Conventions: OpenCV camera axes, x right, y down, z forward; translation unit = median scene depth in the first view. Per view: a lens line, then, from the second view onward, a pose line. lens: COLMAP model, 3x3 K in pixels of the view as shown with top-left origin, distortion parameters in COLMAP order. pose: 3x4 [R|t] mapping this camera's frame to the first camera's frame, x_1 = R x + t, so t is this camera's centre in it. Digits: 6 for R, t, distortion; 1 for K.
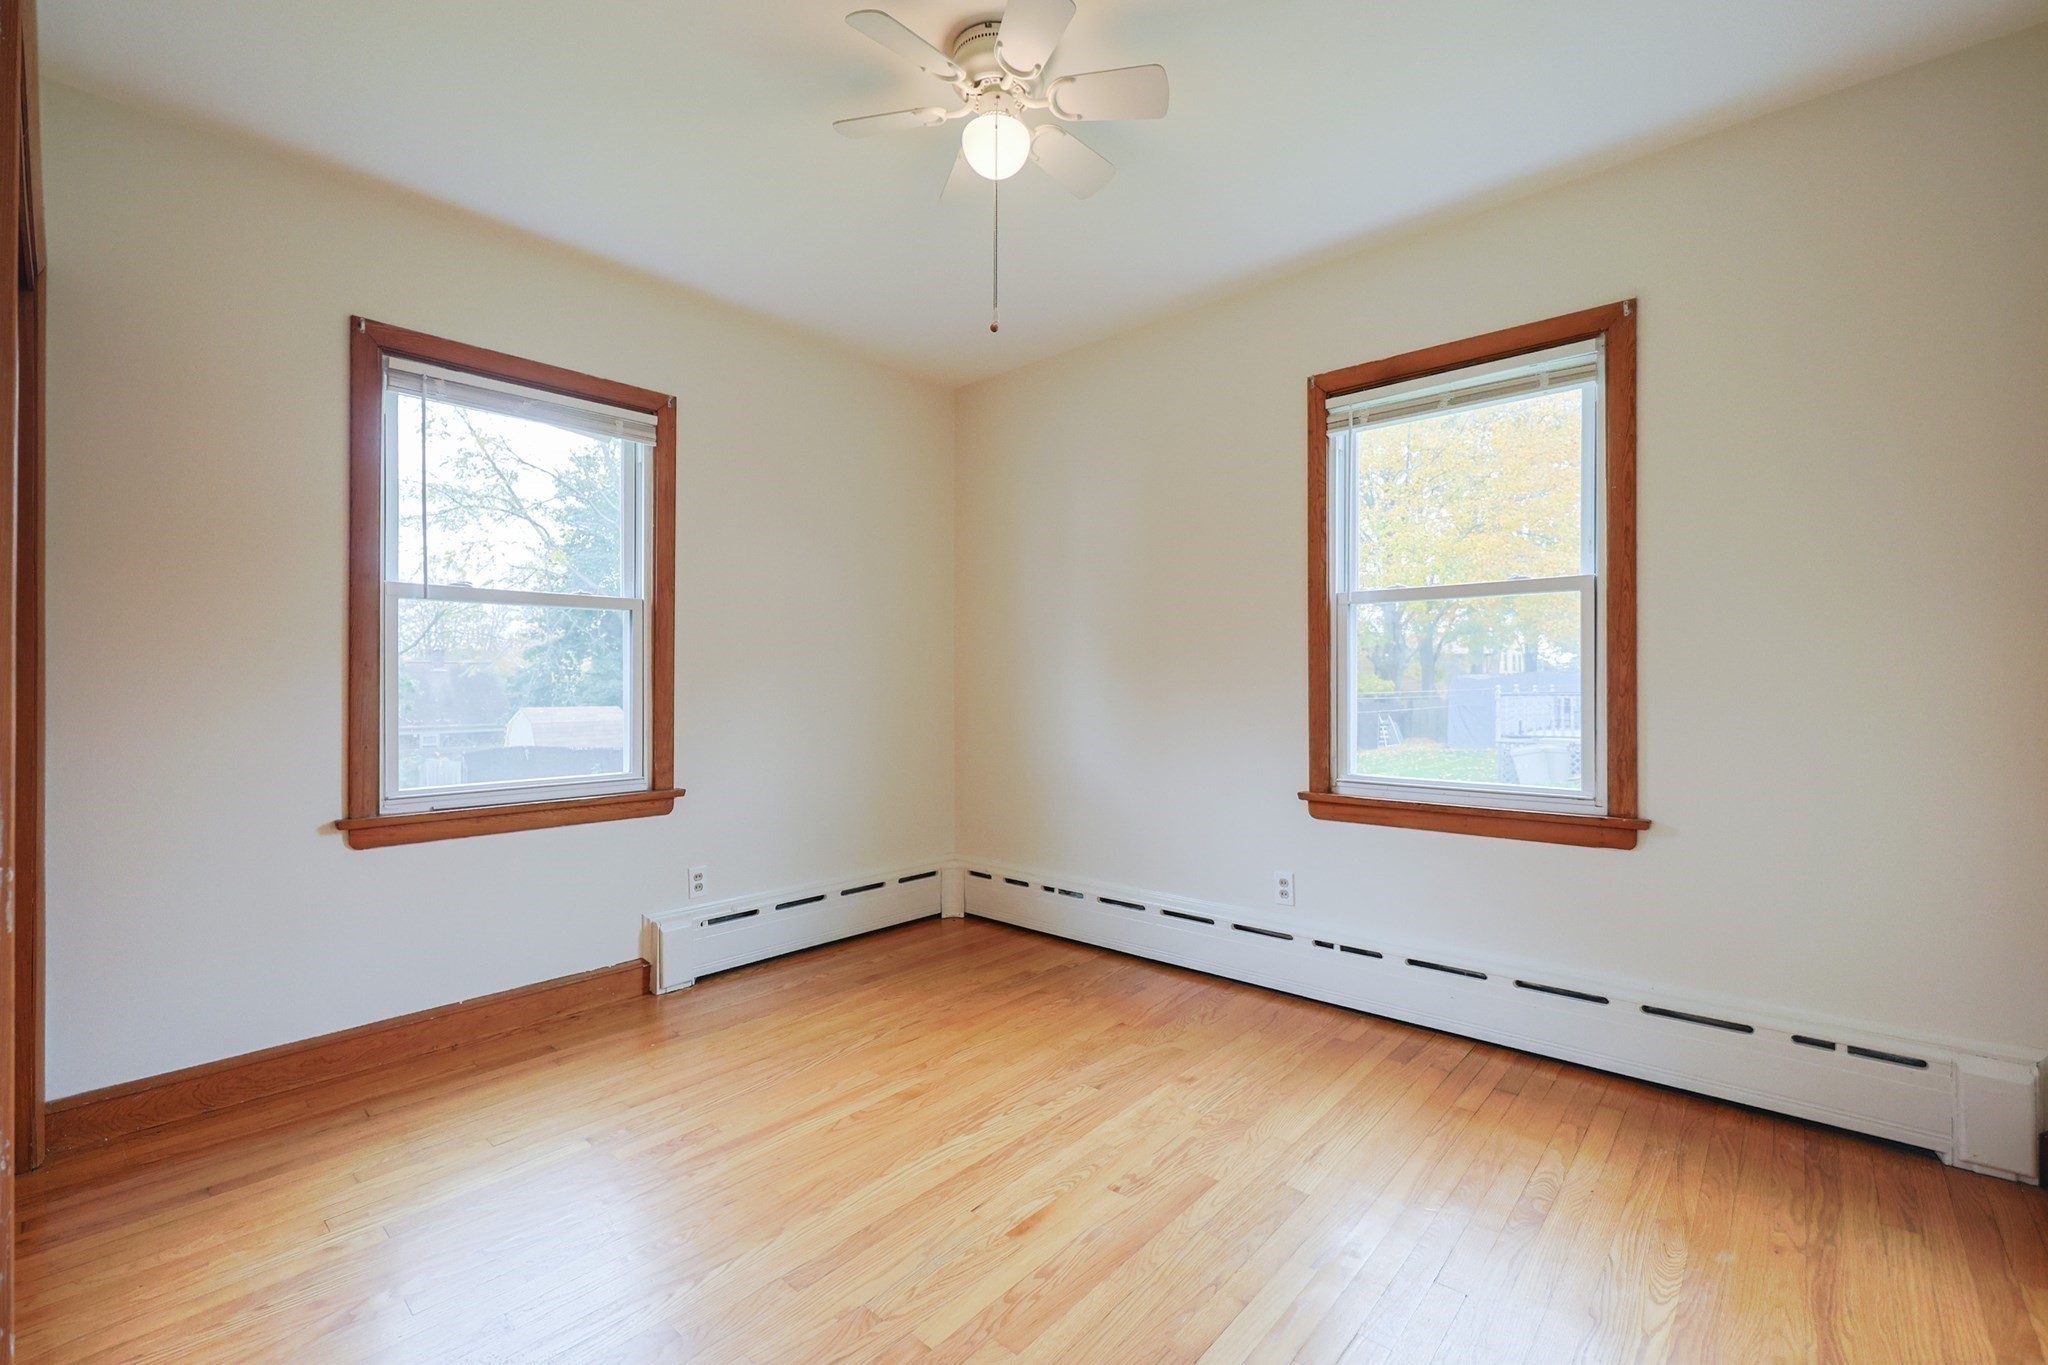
lens RADIAL K [[900.5, 0, 1031.9], [0, 900.5, 675.1], [0, 0, 1]] dist [0.000038, -0.000101]
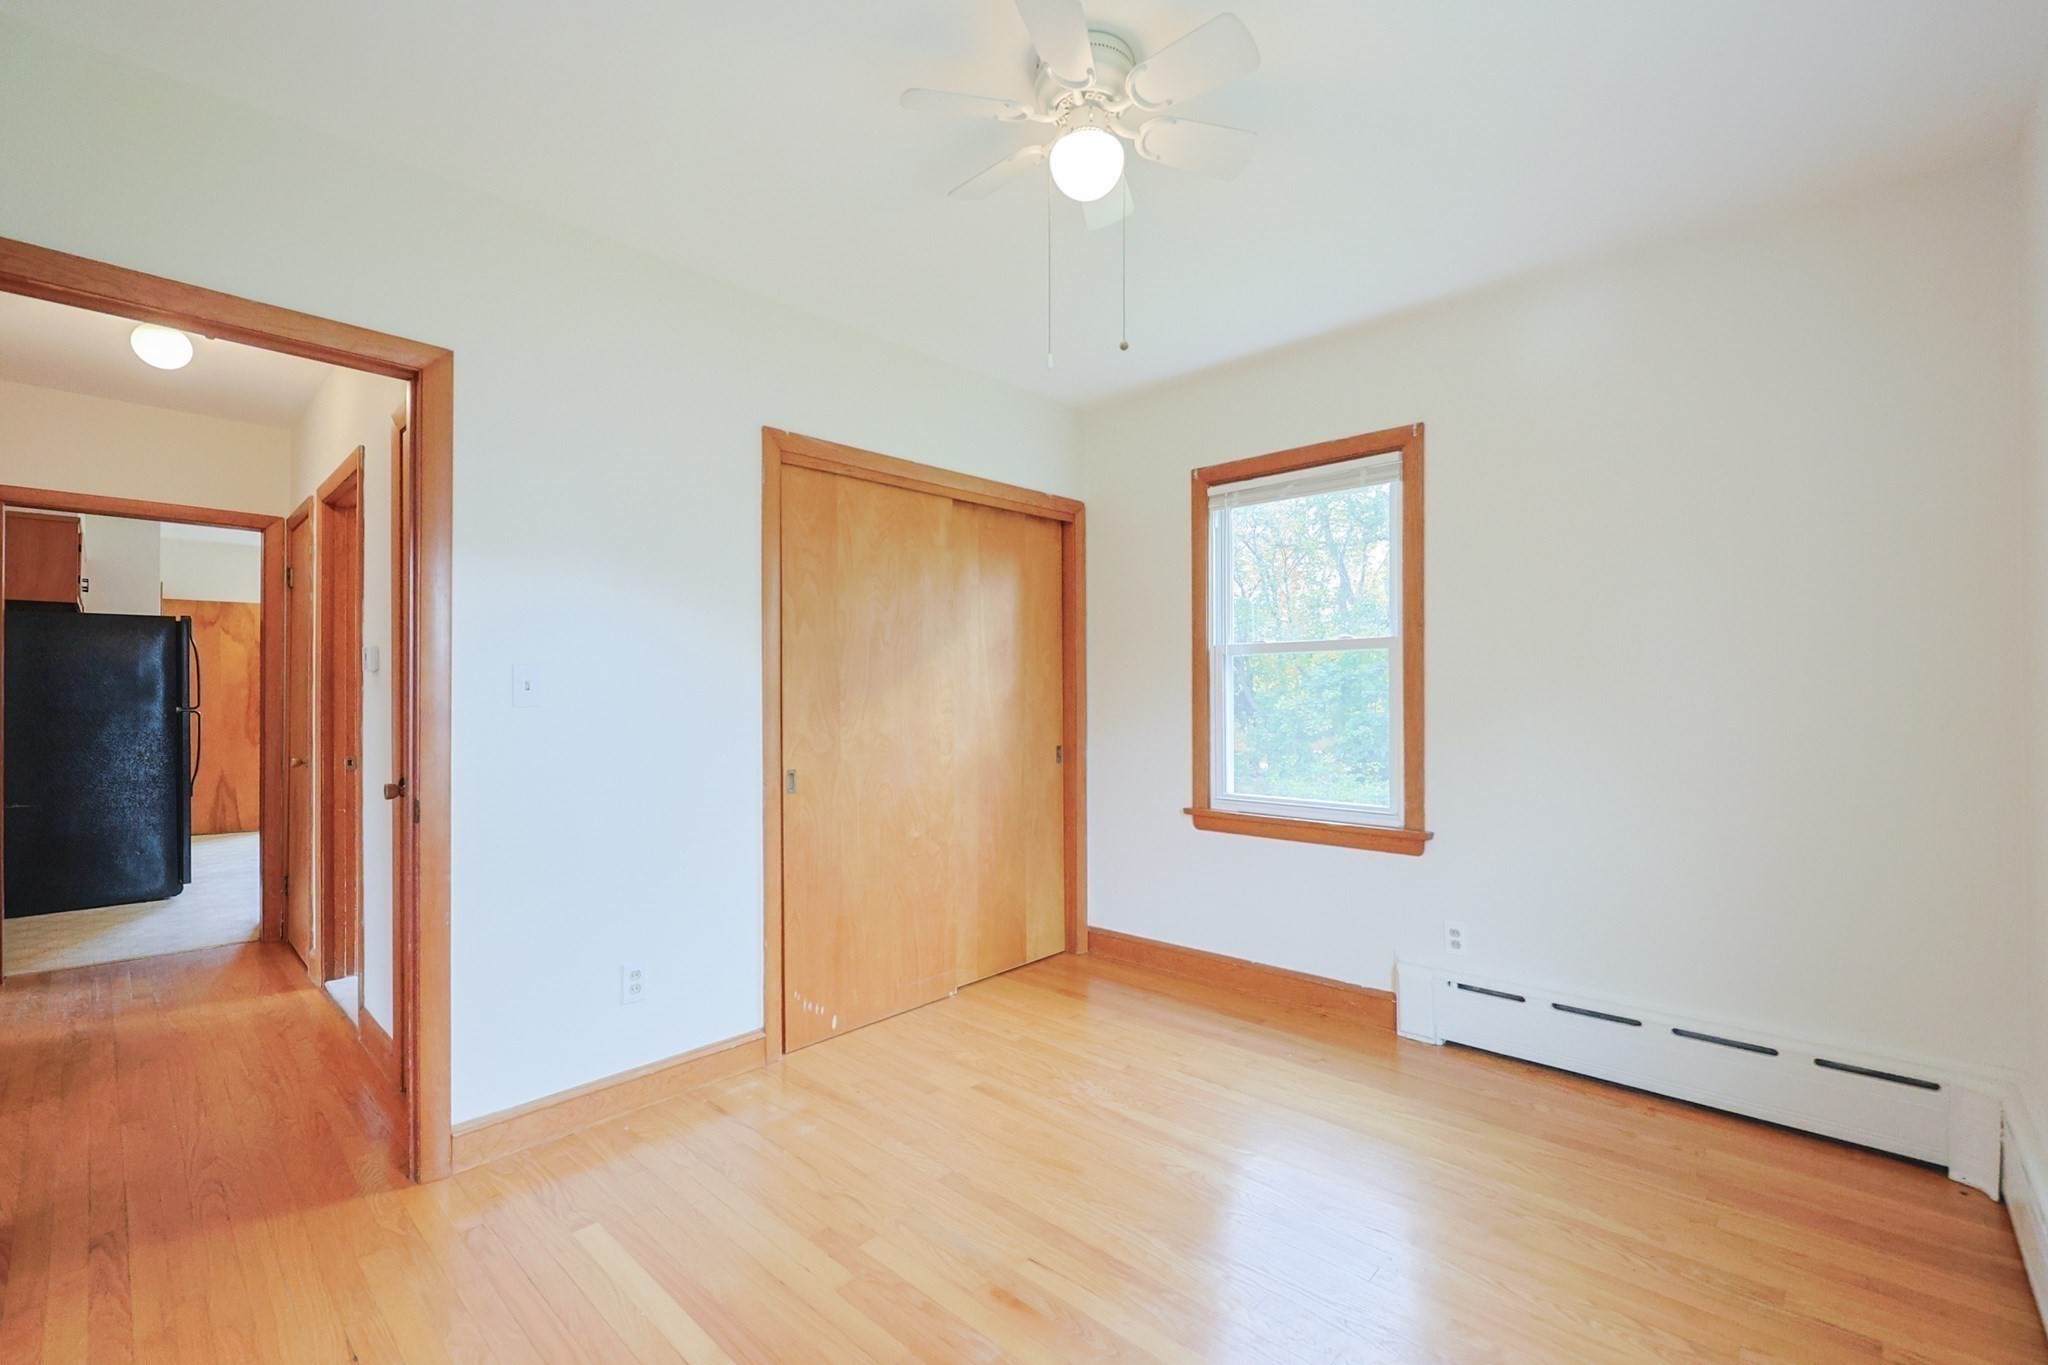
lens RADIAL K [[869.0, 0, 1032.8], [0, 869.0, 688.4], [0, 0, 1]] dist [0.003234, -0.004195]
pose [[-0.040036, -0.005805, -0.999181, 0.590047], [0.015846, 0.999854, -0.006444, -0.029340], [0.999073, -0.016091, -0.039938, 0.673589]]
